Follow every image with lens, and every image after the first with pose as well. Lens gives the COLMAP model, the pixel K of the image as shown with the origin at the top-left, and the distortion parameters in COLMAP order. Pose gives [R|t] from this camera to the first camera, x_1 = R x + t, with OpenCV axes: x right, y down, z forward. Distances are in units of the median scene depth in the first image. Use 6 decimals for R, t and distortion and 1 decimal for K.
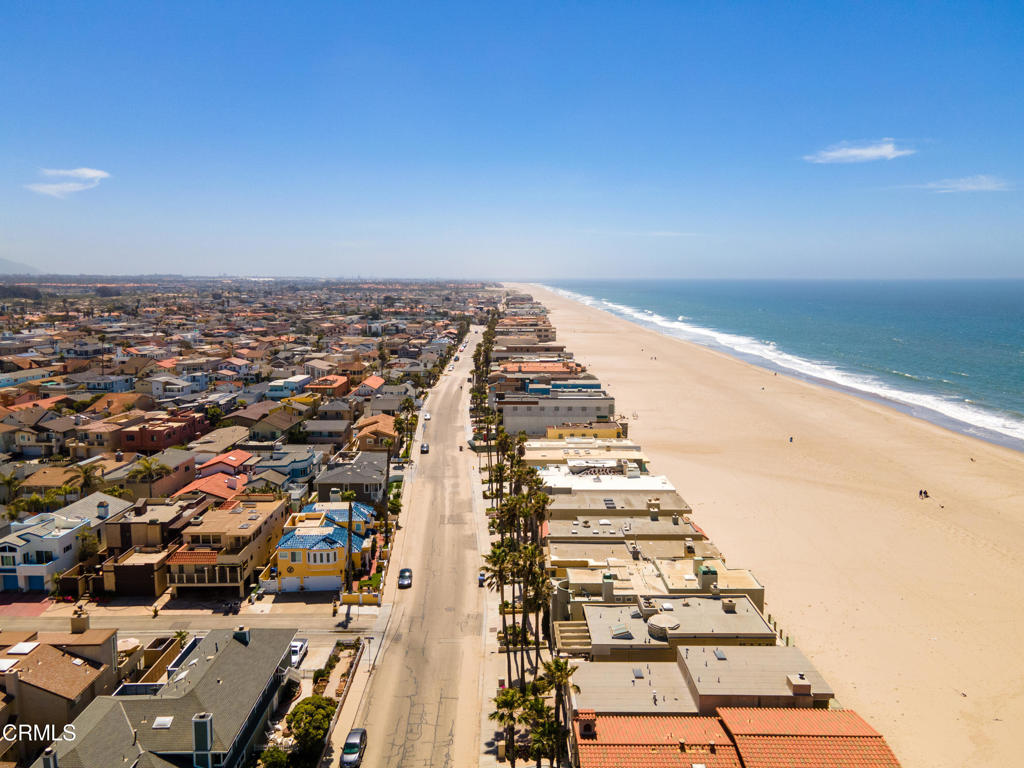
lens RADIAL K [[767.8, 0, 519.2], [0, 767.8, 379.5], [0, 0, 1]] dist [0.033347, 0.002696]
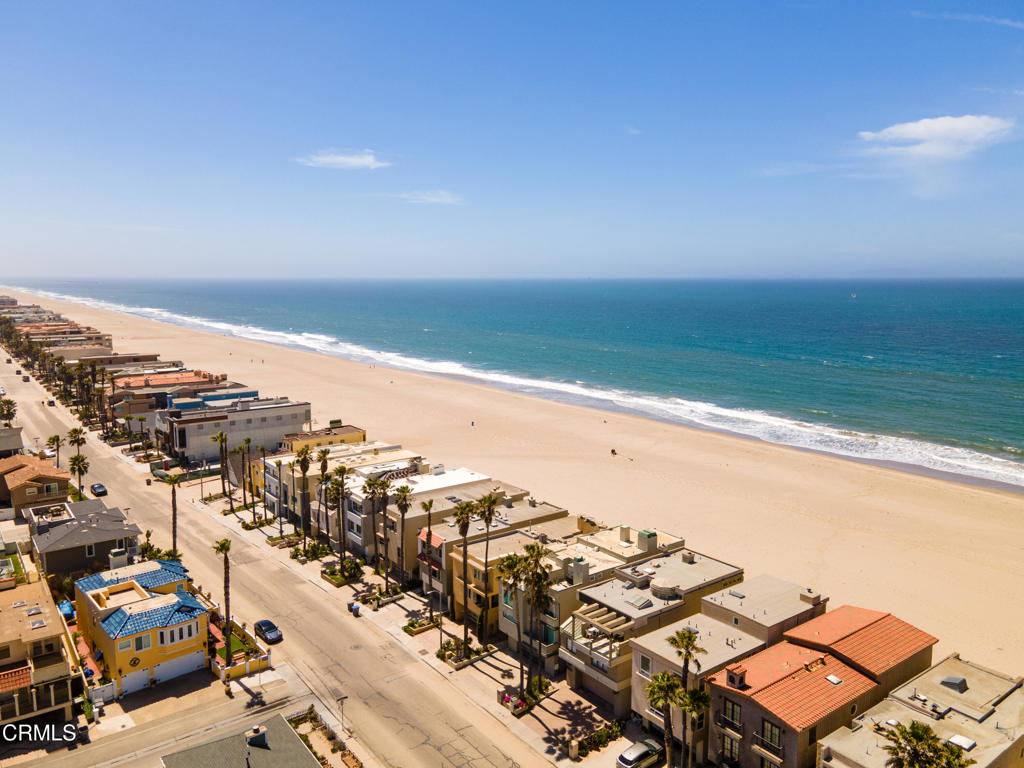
lens RADIAL K [[767.8, 0, 515.0], [0, 767.8, 385.8], [0, 0, 1]] dist [0.033347, 0.002696]
pose [[0.796113, -0.087778, 0.598748, -0.428617], [0.082991, 0.995912, 0.035656, -0.016757], [-0.599431, 0.021304, 0.800143, 0.167311]]
